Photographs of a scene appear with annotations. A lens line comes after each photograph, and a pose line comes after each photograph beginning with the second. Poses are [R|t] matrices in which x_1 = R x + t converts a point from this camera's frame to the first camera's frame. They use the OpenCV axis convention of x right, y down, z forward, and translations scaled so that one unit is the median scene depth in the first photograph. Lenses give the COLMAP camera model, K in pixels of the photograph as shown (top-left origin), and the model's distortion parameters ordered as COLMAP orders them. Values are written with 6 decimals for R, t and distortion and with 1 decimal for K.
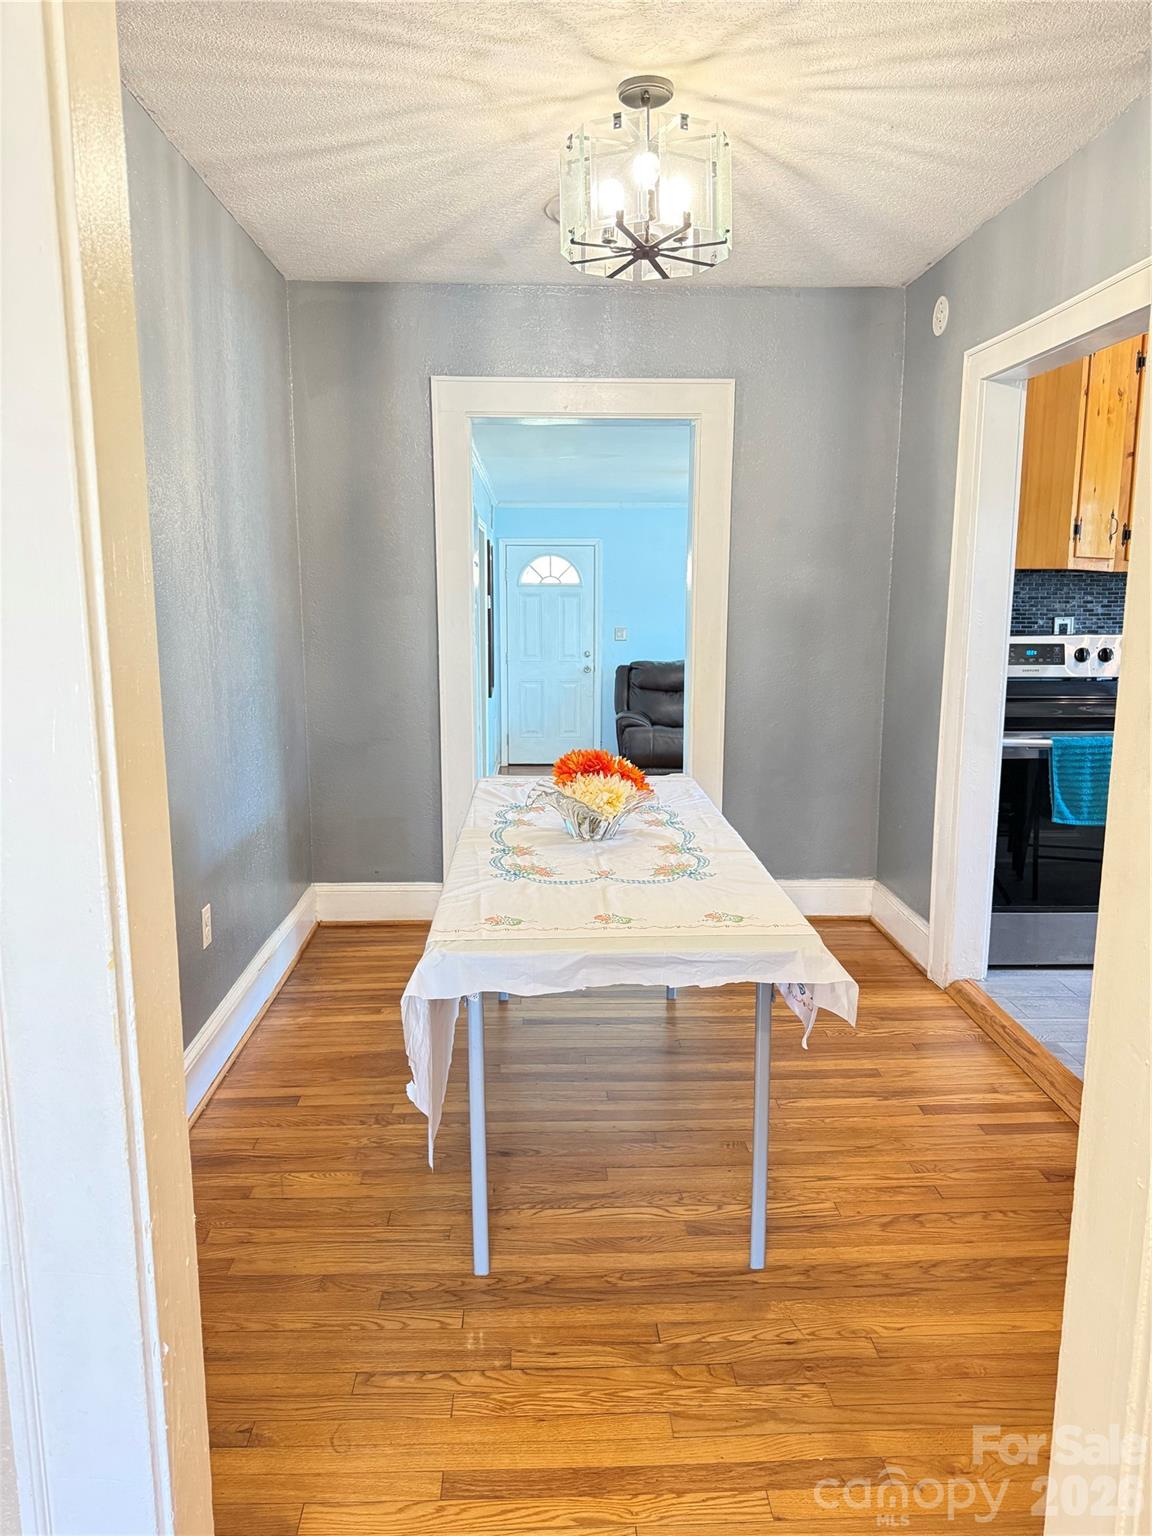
lens RADIAL K [[1080.4, 0, 577.5], [0, 1080.4, 762.6], [0, 0, 1]] dist [0.059687, -0.067009]
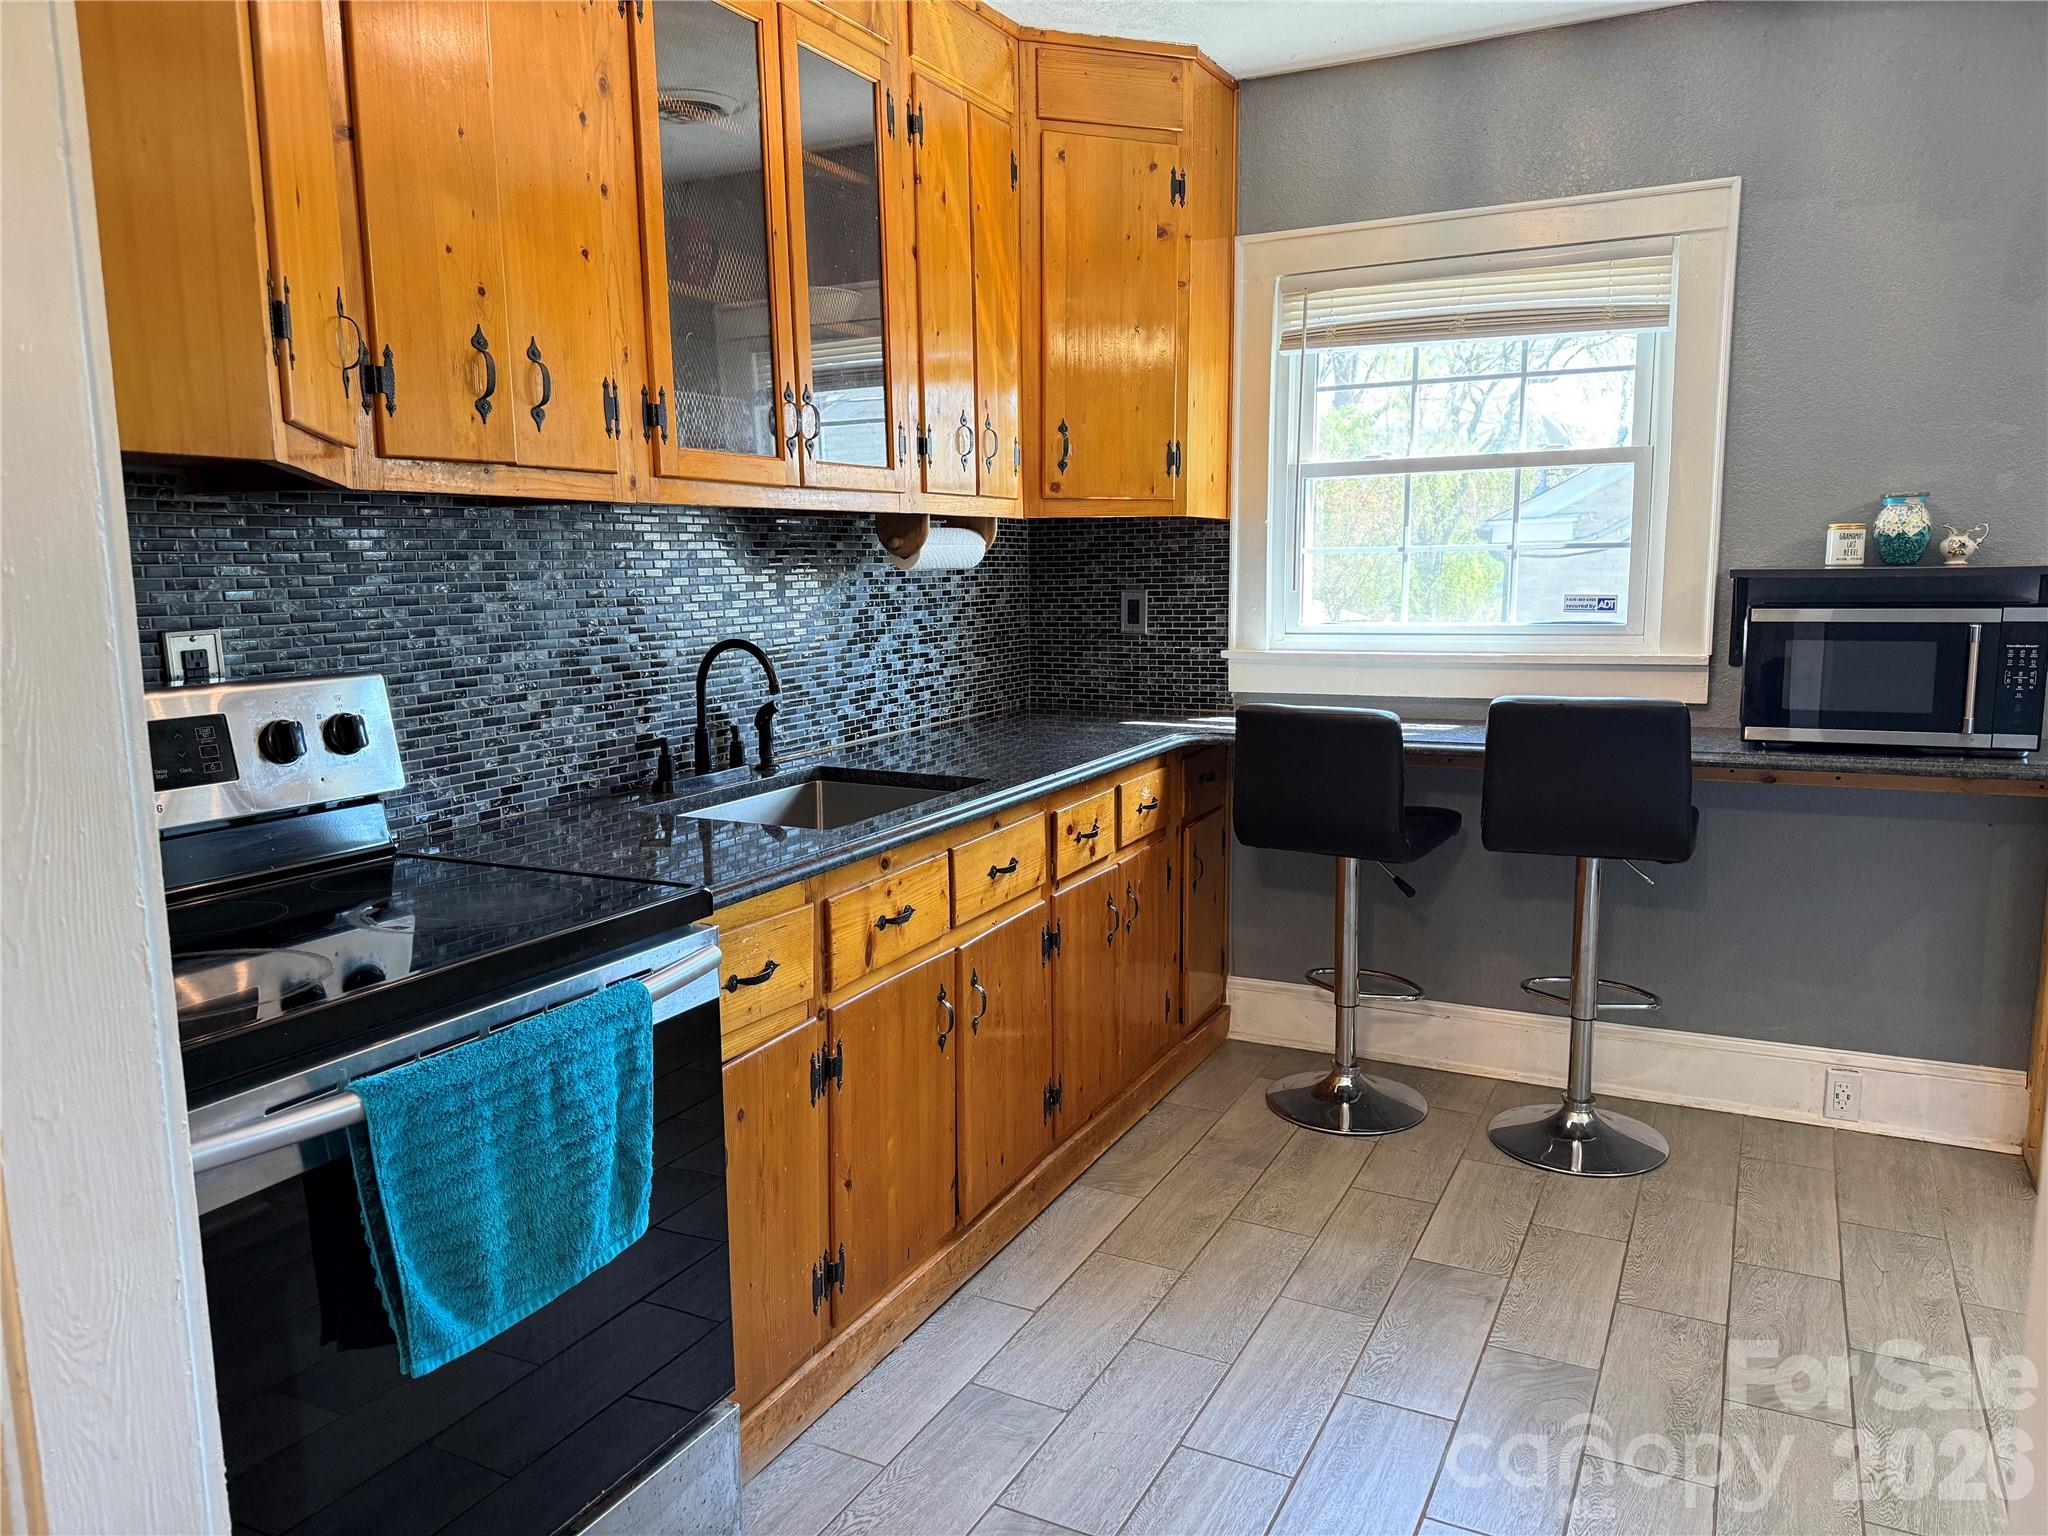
lens RADIAL K [[1440.5, 0, 1023.9], [0, 1440.5, 789.5], [0, 0, 1]] dist [0.059687, -0.067009]
pose [[0.493189, -0.140787, 0.858454, 0.204153], [0.151016, 0.985690, 0.074894, -0.090092], [-0.856714, 0.092703, 0.507392, 0.626675]]
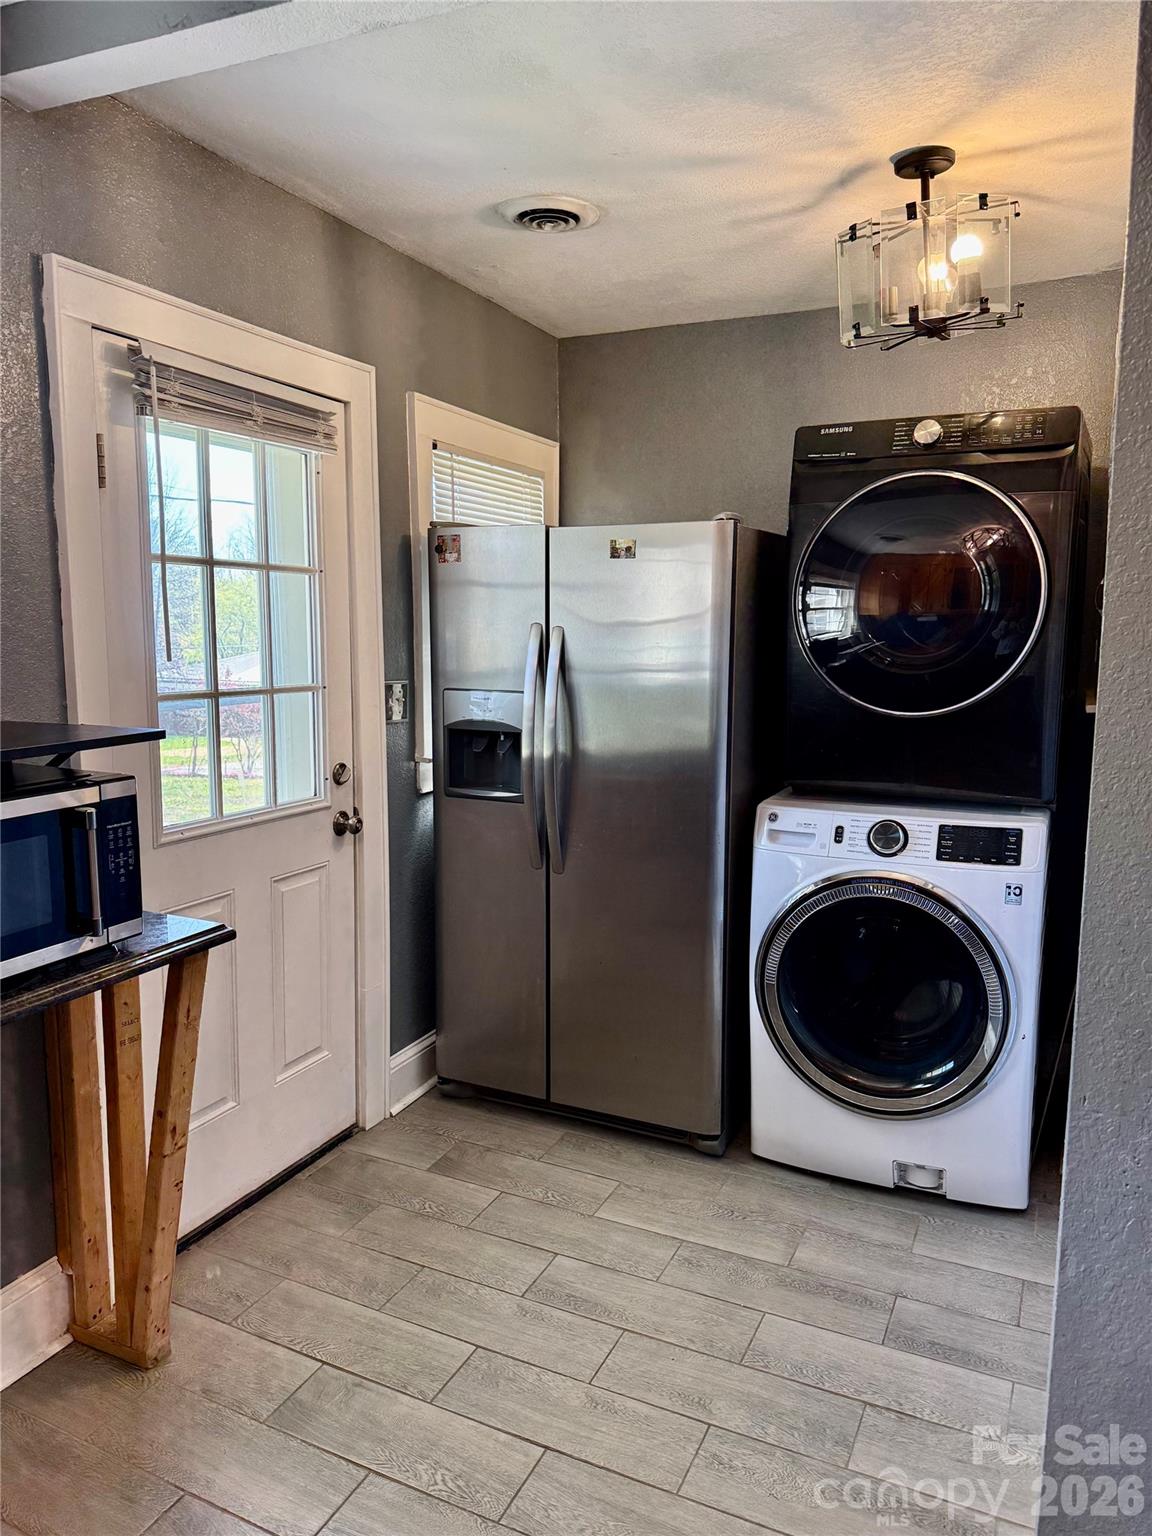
lens RADIAL K [[1080.4, 0, 577.4], [0, 1080.4, 774.3], [0, 0, 1]] dist [0.059687, -0.067009]
pose [[-0.884989, -0.068719, 0.460513, 0.660544], [0.068943, 0.958807, 0.275566, -0.166531], [-0.460479, 0.275622, -0.843796, 0.856612]]
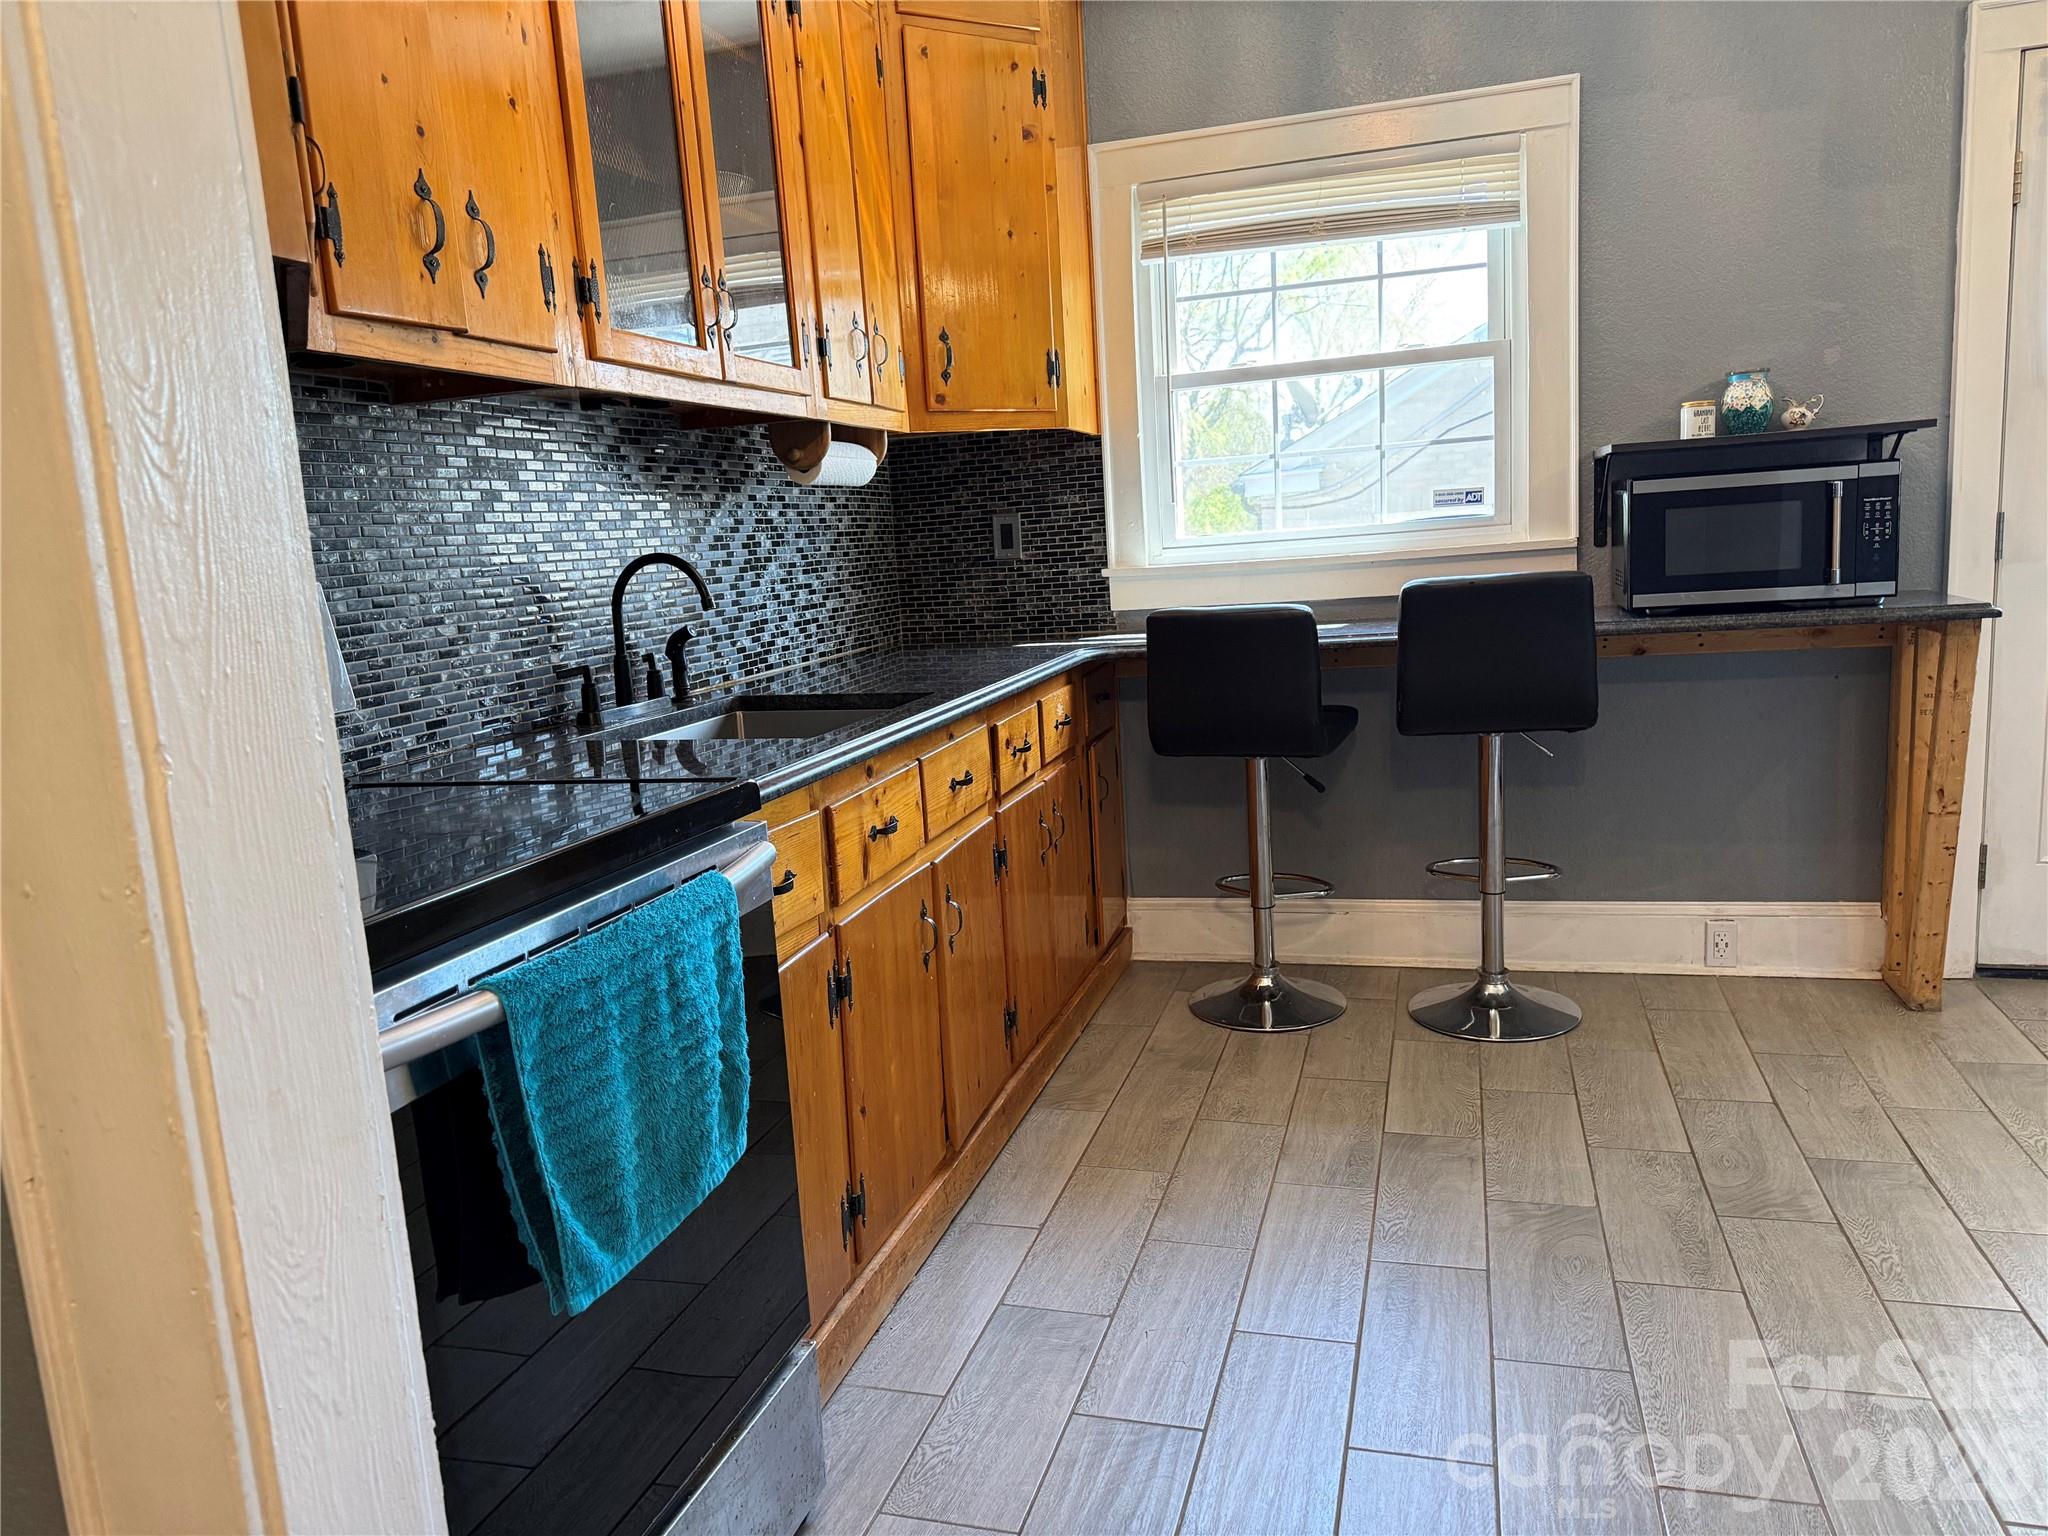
lens RADIAL K [[1440.5, 0, 1020.0], [0, 1440.5, 786.0], [0, 0, 1]] dist [0.059687, -0.067009]
pose [[0.324603, -0.178897, 0.928778, 0.180485], [0.213210, 0.970517, 0.112420, -0.068783], [-0.921507, 0.161533, 0.353175, 0.729656]]
